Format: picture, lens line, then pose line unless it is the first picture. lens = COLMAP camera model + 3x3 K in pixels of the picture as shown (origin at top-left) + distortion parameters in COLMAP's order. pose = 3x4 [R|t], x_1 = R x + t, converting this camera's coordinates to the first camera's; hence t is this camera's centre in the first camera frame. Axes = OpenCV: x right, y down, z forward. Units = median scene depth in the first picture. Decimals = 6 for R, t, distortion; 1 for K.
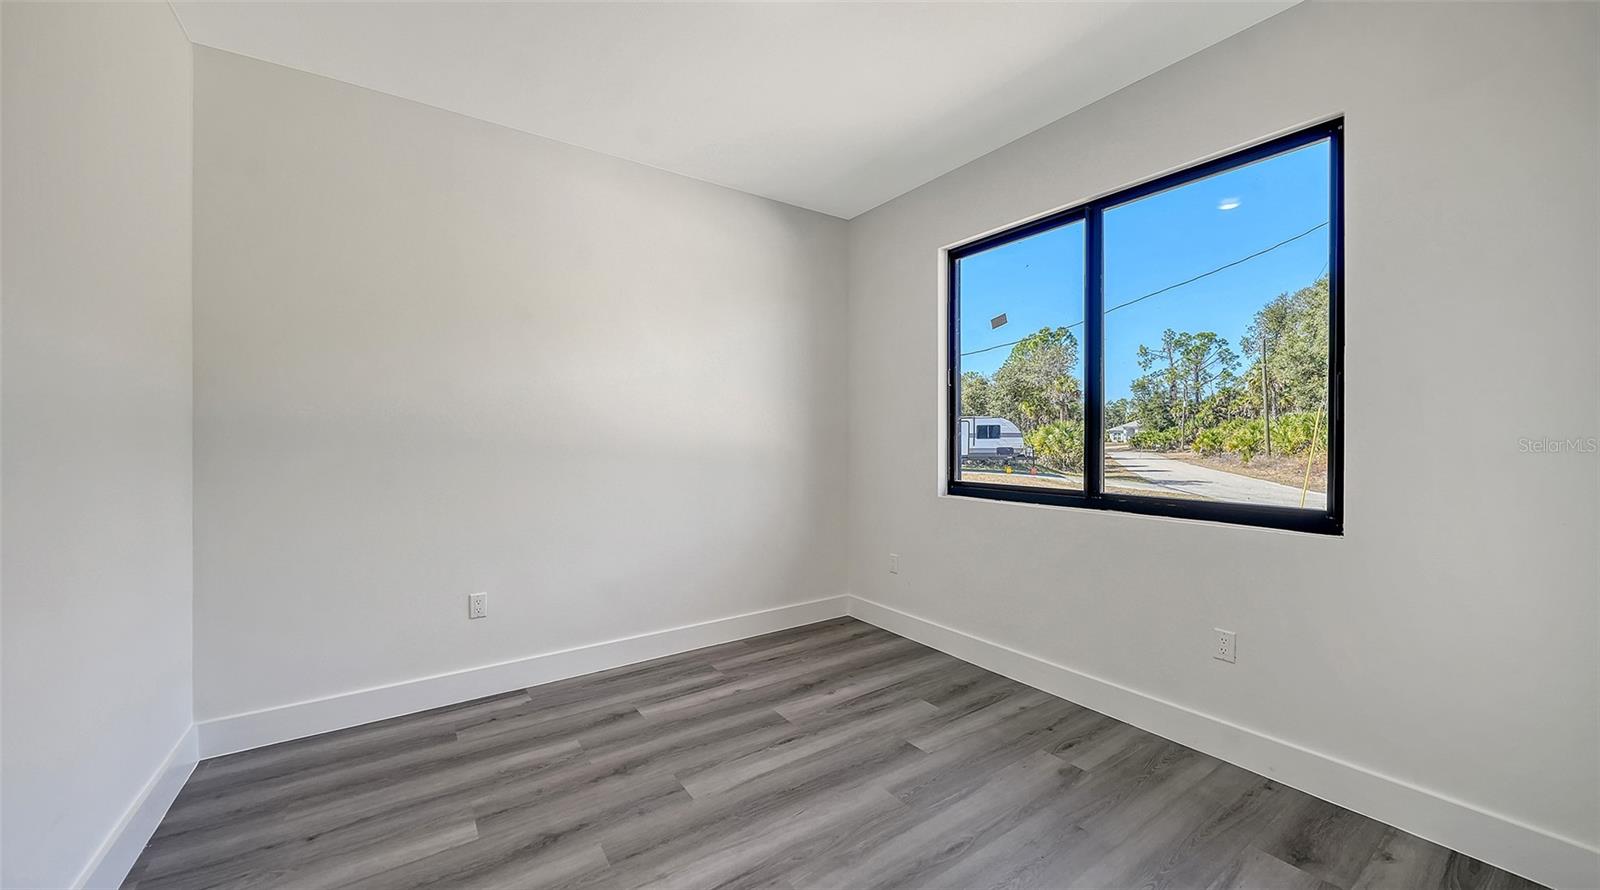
lens RADIAL K [[570.2, 0, 783.8], [0, 570.2, 439.7], [0, 0, 1]] dist [-0.005738, -0.000104]
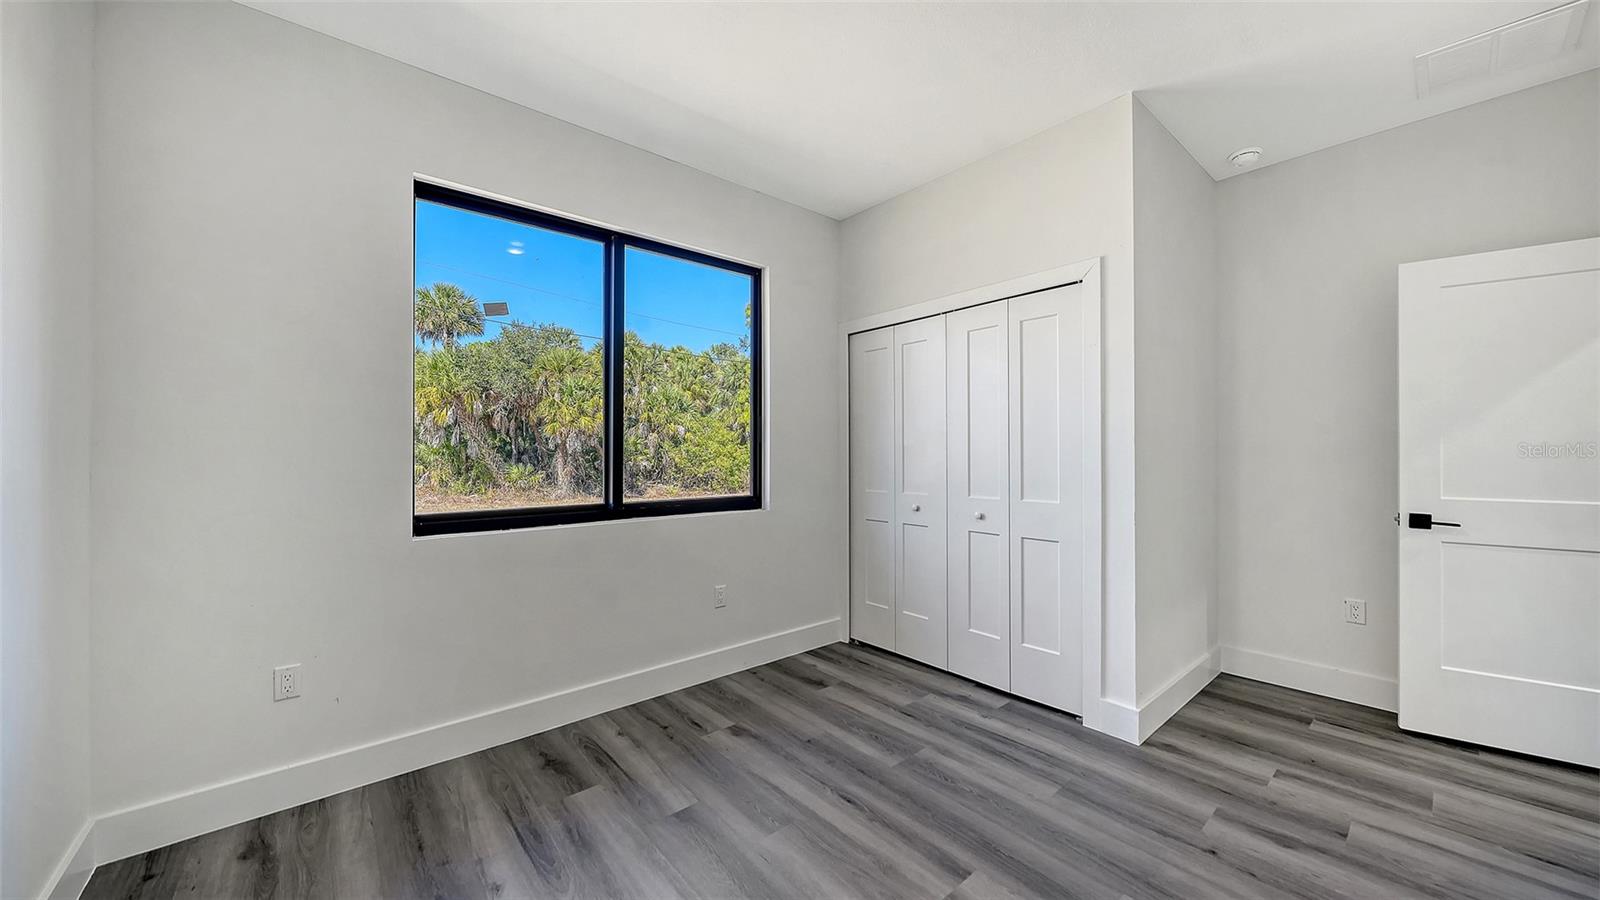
lens RADIAL K [[570.2, 0, 787.6], [0, 570.2, 448.4], [0, 0, 1]] dist [-0.005738, -0.000104]
pose [[-0.100731, 0.005684, 0.994897, -0.594980], [0.006812, 0.999964, -0.005023, -0.004439], [-0.994890, 0.006272, -0.100766, 0.849037]]
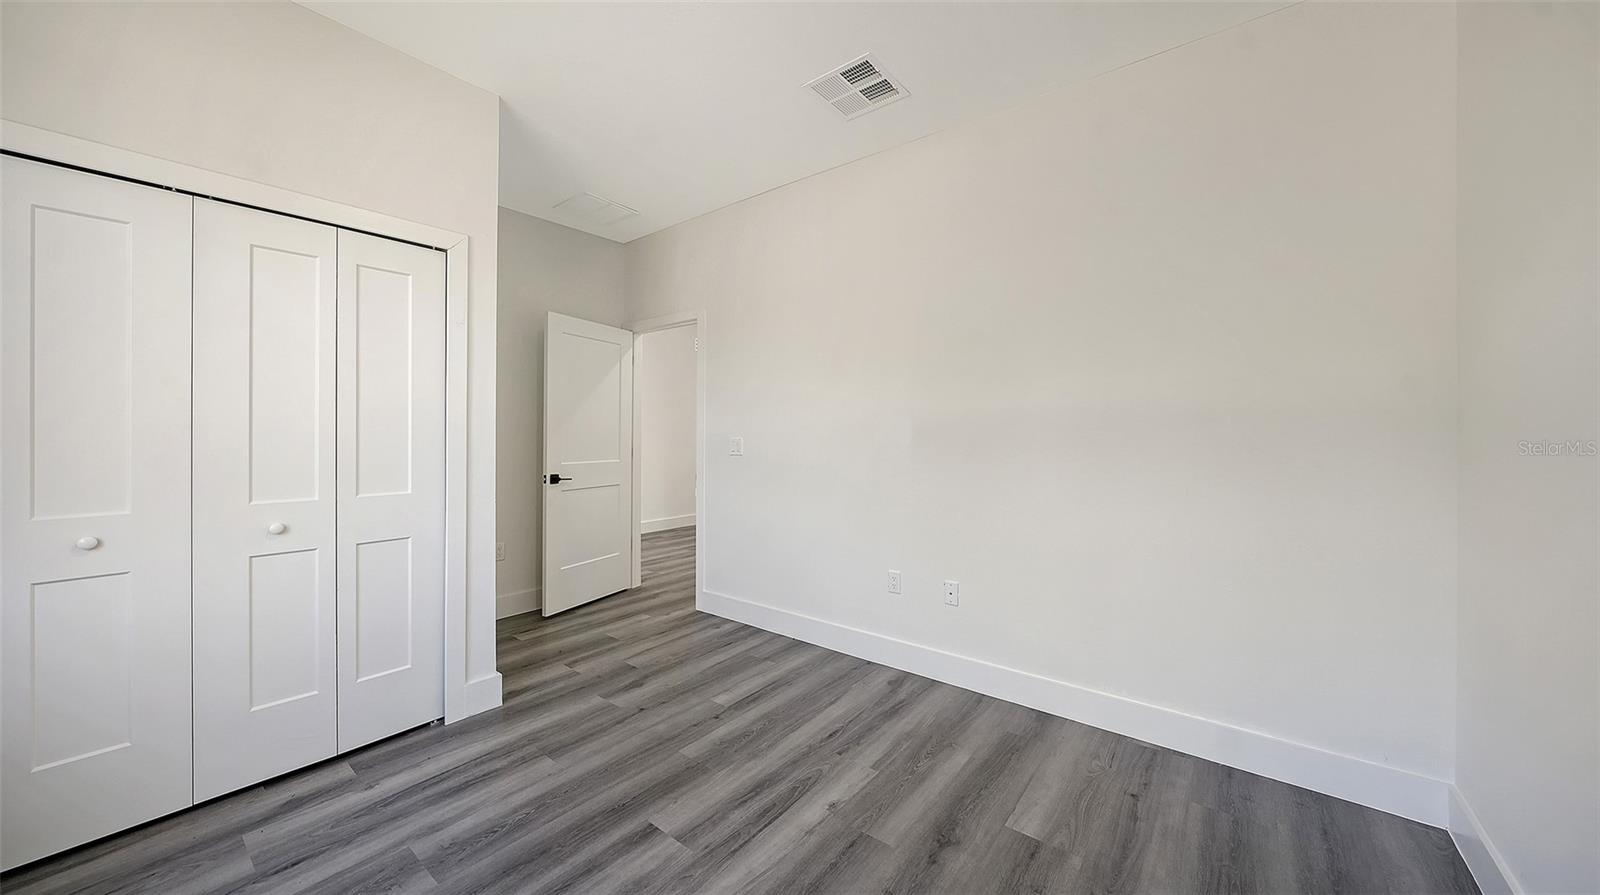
lens RADIAL K [[570.2, 0, 799.3], [0, 570.2, 435.6], [0, 0, 1]] dist [-0.005738, -0.000104]
pose [[-0.949463, -0.000058, -0.313880, 0.096958], [-0.002481, 0.999970, 0.007321, -0.005356], [0.313870, 0.007729, -0.949435, 1.309603]]
